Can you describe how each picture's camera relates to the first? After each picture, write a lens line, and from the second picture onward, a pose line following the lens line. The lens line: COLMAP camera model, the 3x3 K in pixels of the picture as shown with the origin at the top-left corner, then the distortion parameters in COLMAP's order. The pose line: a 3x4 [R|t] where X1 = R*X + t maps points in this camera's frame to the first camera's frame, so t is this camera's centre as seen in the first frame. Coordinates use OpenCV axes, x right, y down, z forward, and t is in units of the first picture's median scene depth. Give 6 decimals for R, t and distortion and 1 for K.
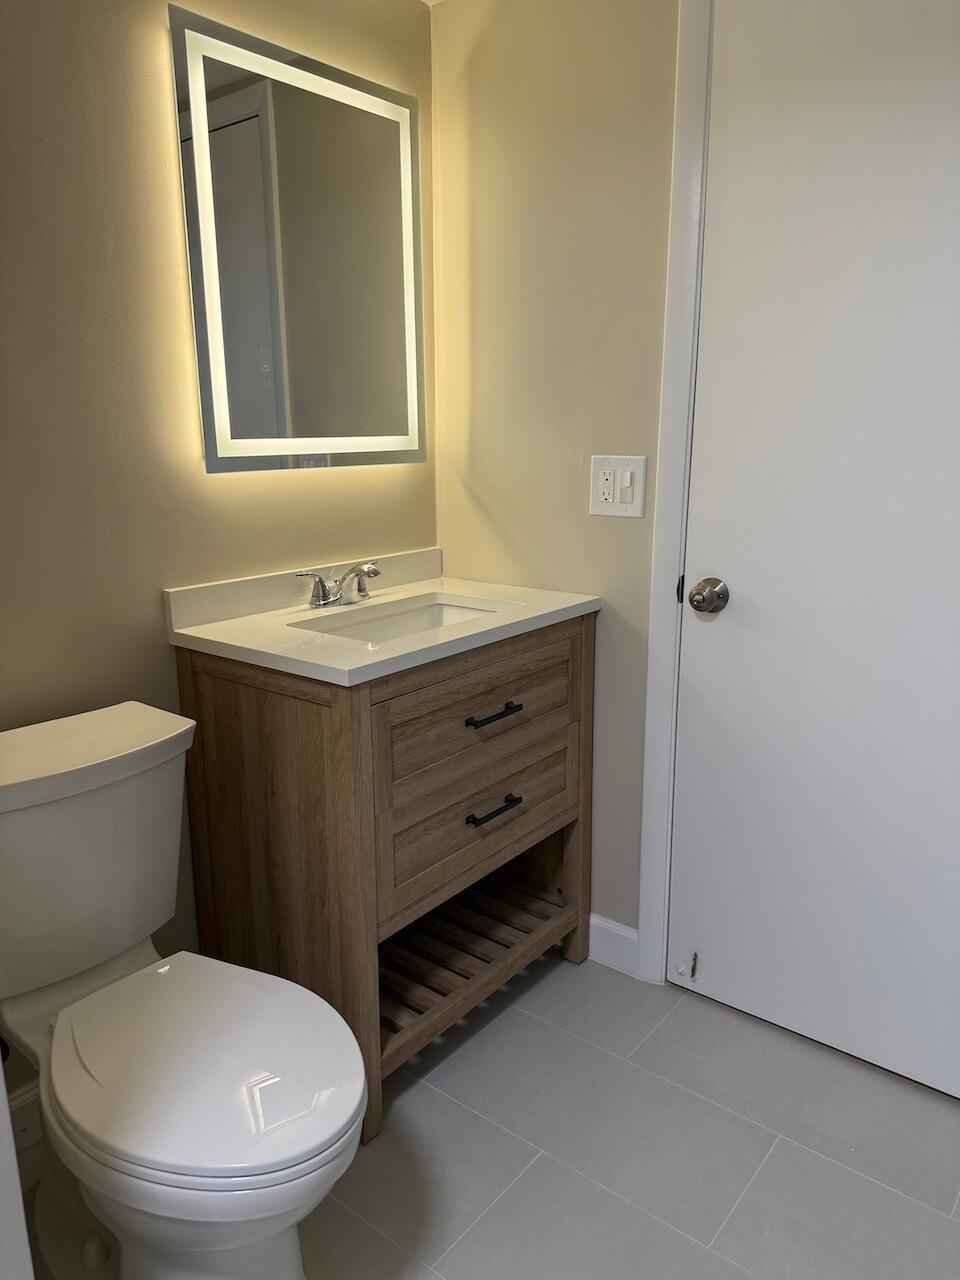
lens RADIAL K [[902.6, 0, 474.7], [0, 902.6, 641.9], [0, 0, 1]] dist [0.096632, -0.119612]
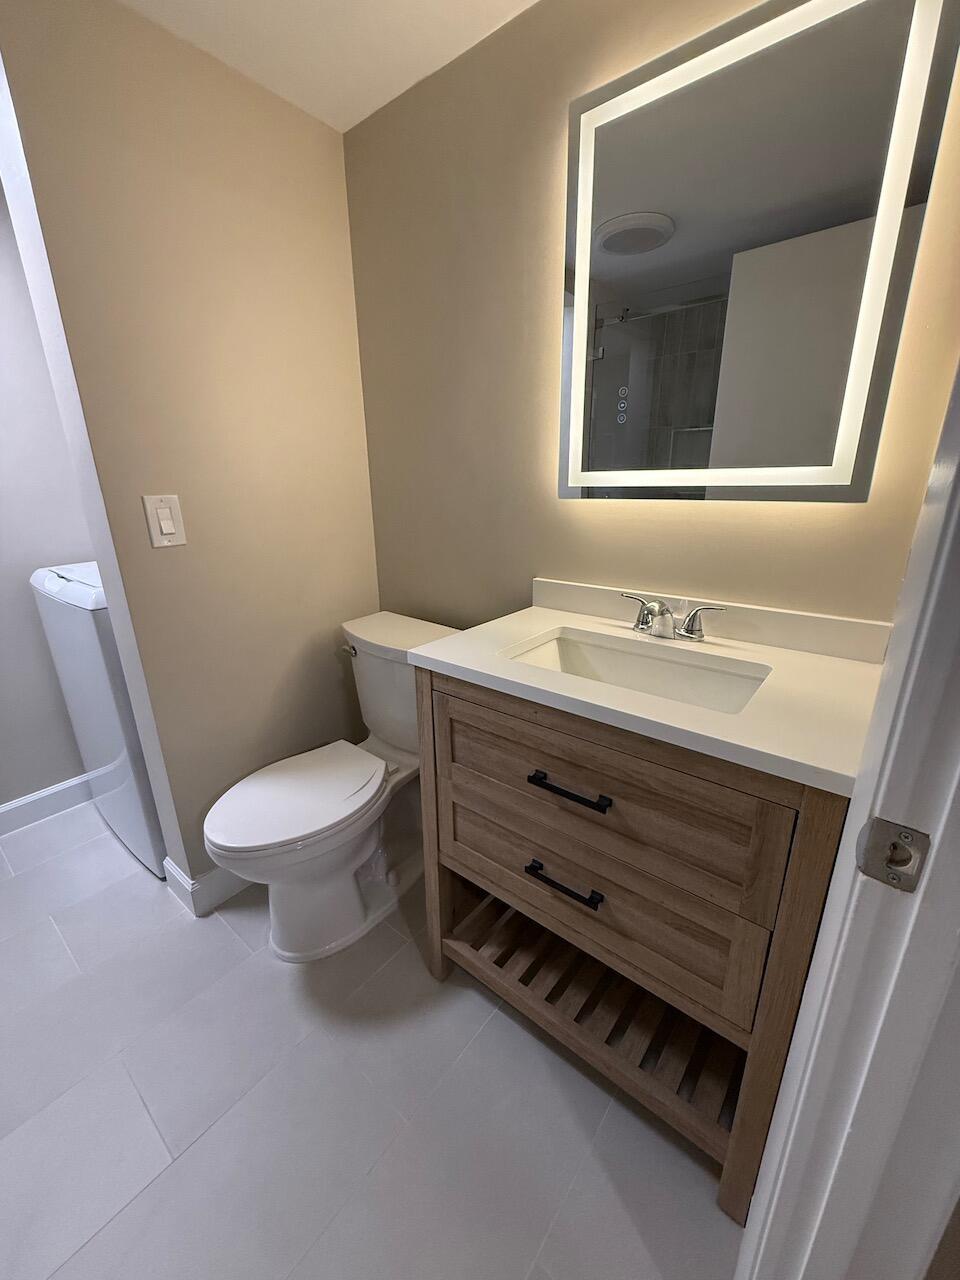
lens RADIAL K [[512.1, 0, 482.5], [0, 512.1, 636.8], [0, 0, 1]] dist [0.002194, -0.000439]
pose [[-0.012113, 0.305907, -0.951984, 0.454862], [-0.217097, 0.928540, 0.301135, -0.191587], [0.976075, 0.210321, 0.055164, 0.863093]]
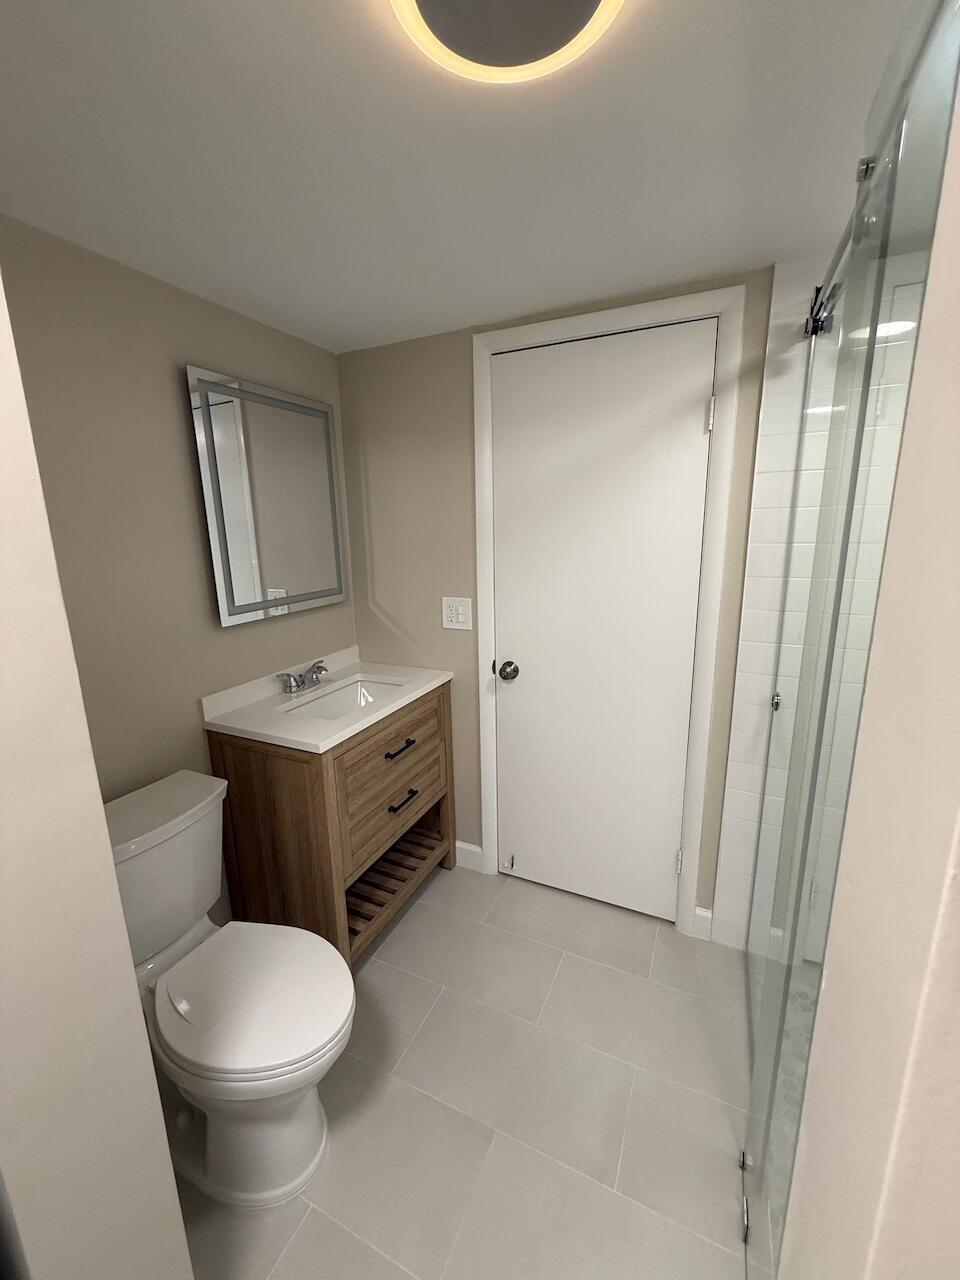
lens RADIAL K [[512.1, 0, 480.7], [0, 512.1, 638.2], [0, 0, 1]] dist [0.002194, -0.000439]
pose [[0.972753, -0.062794, 0.223180, -0.036884], [0.067799, 0.997589, -0.014830, -0.113578], [-0.221711, 0.029557, 0.974664, -0.037394]]
